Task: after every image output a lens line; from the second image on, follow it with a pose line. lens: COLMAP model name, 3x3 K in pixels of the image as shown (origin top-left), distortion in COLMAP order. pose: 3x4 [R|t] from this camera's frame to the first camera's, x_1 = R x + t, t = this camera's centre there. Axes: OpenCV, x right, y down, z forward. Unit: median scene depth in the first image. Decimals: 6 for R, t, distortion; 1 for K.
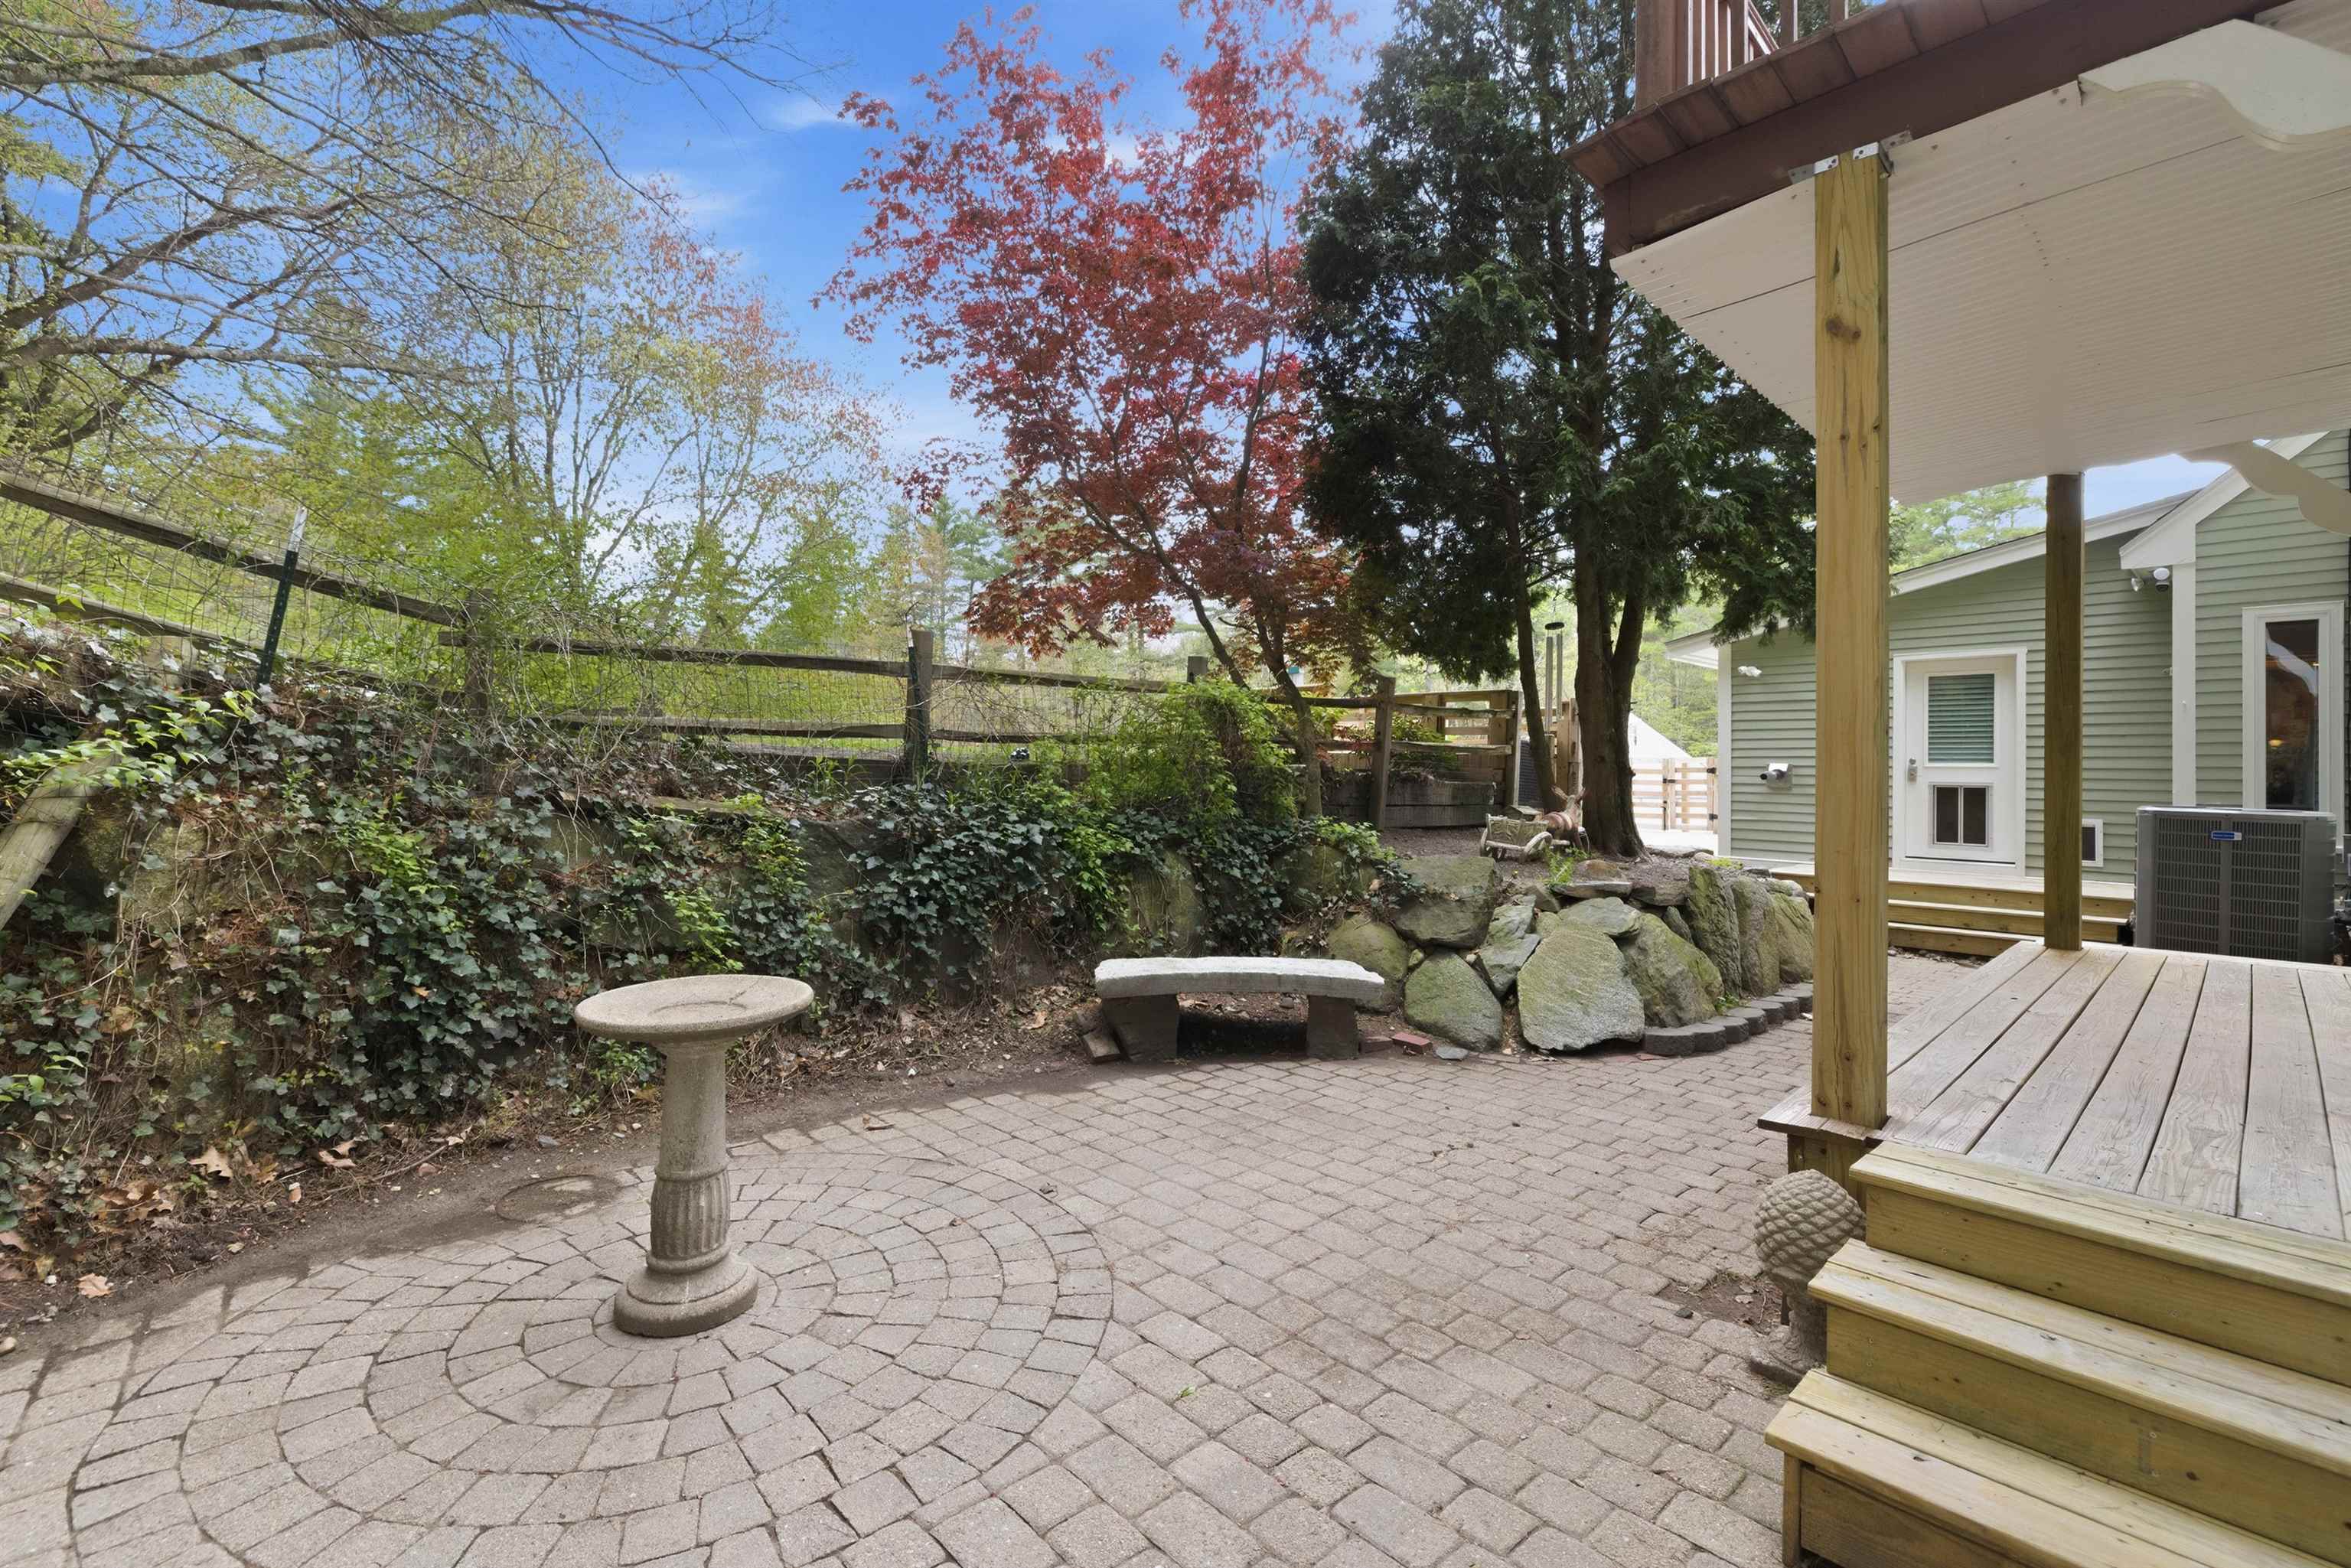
lens RADIAL K [[1028.0, 0, 1175.5], [0, 1028.0, 784.0], [0, 0, 1]] dist [0.000109, -0.000139]
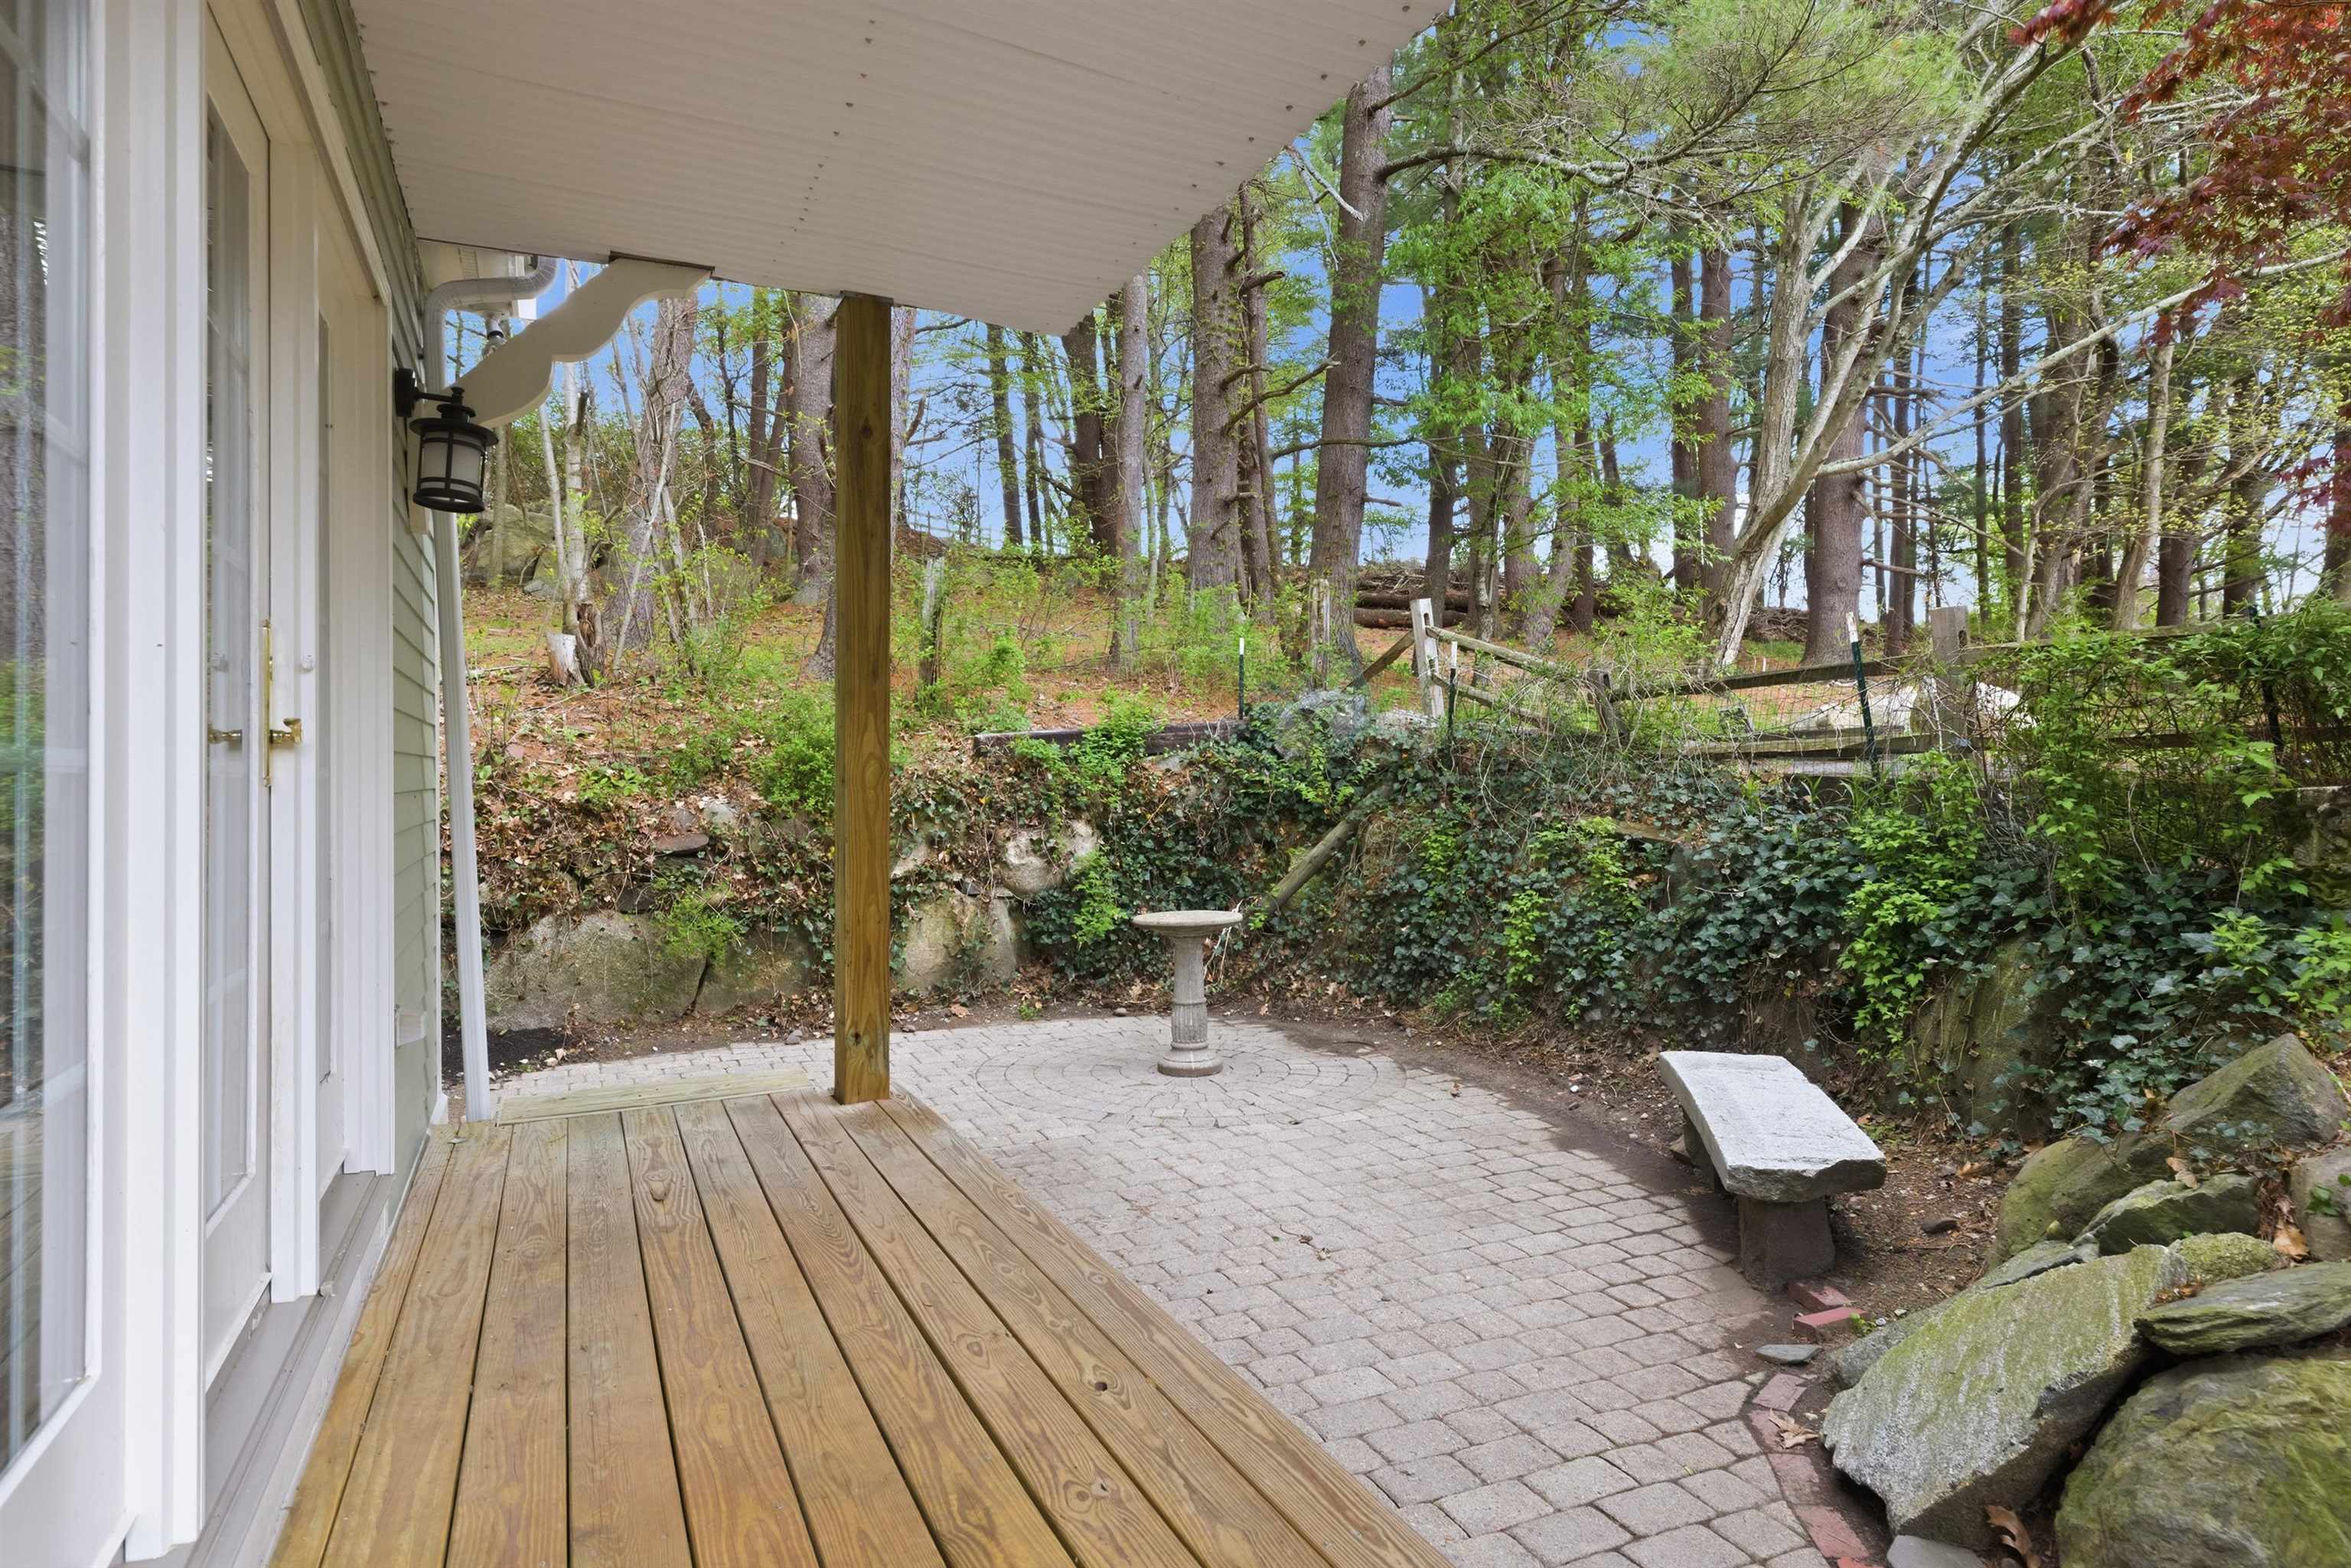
lens RADIAL K [[1300.3, 0, 1175.5], [0, 1300.3, 784.0], [0, 0, 1]] dist [-0.001815, -0.000531]
pose [[-0.311140, -0.000166, -0.950364, 1.071659], [-0.004181, 0.999991, 0.001194, -0.027799], [0.950355, 0.004345, -0.311138, 0.978709]]
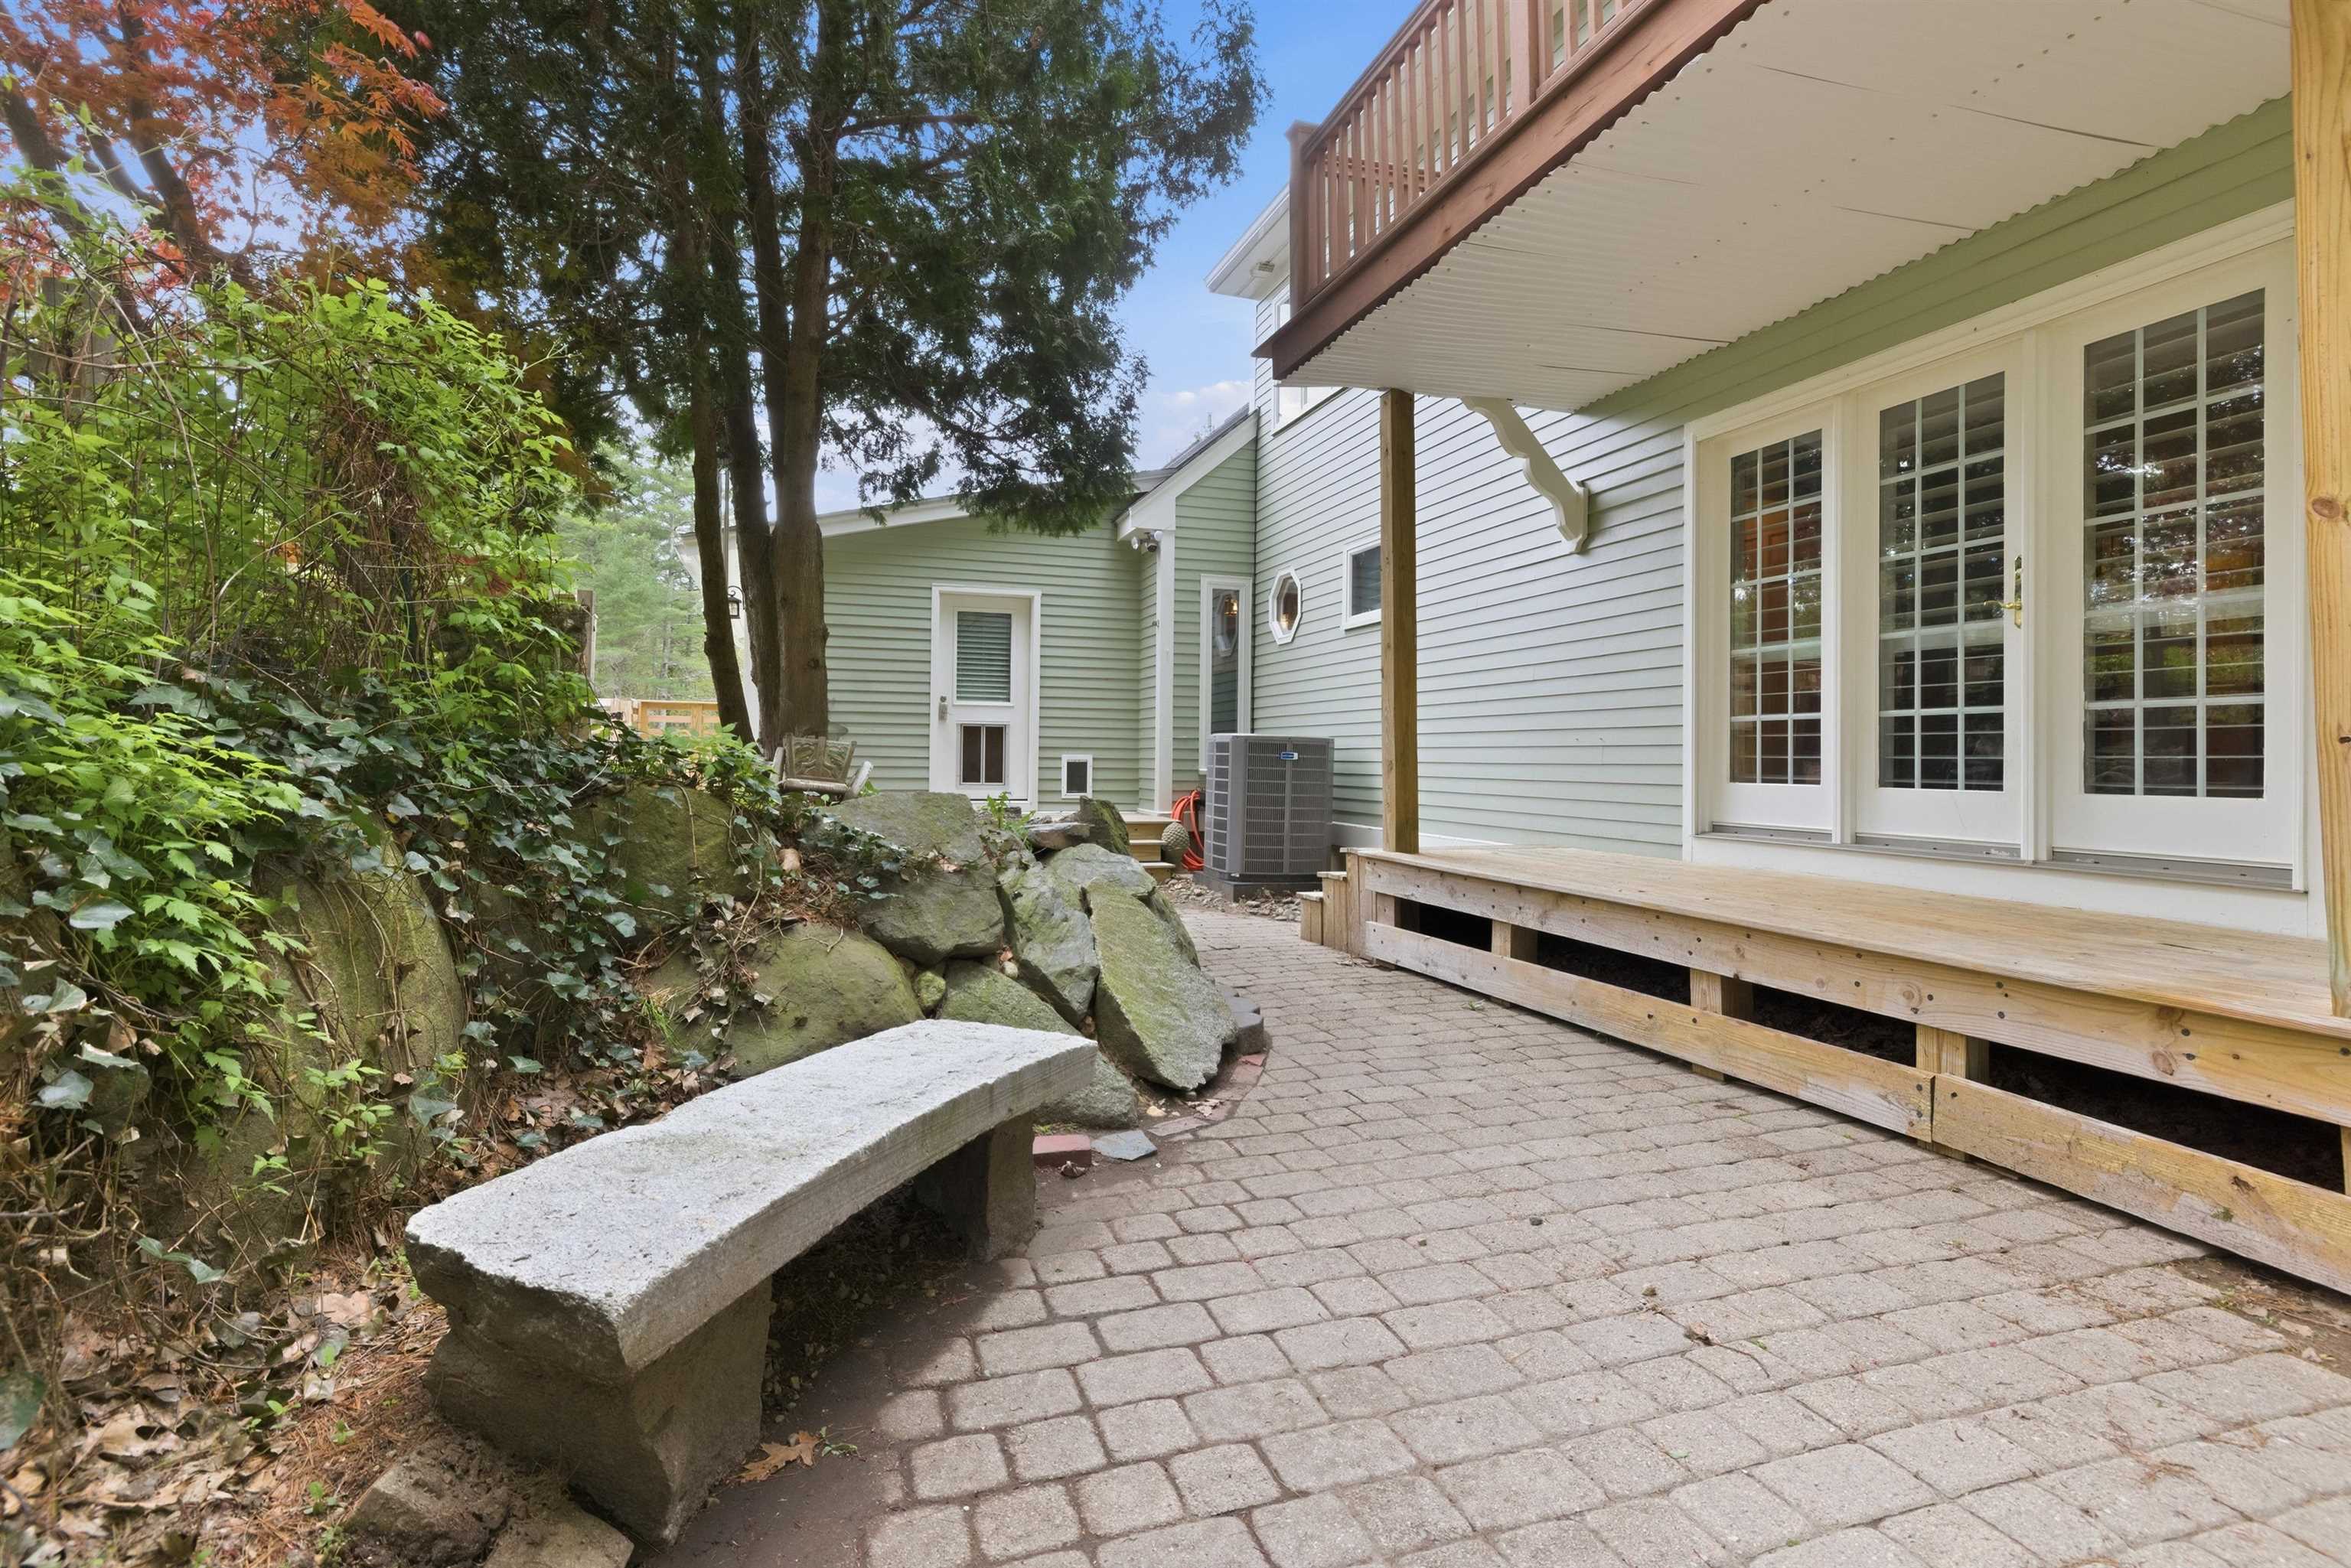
lens RADIAL K [[1110.9, 0, 1173.0], [0, 1110.9, 747.7], [0, 0, 1]] dist [0.004952, 0.000733]
pose [[0.419981, 0.005626, 0.907516, -0.267970], [-0.000208, 0.999981, -0.006103, 0.062474], [-0.907533, 0.002375, 0.419974, 0.790855]]
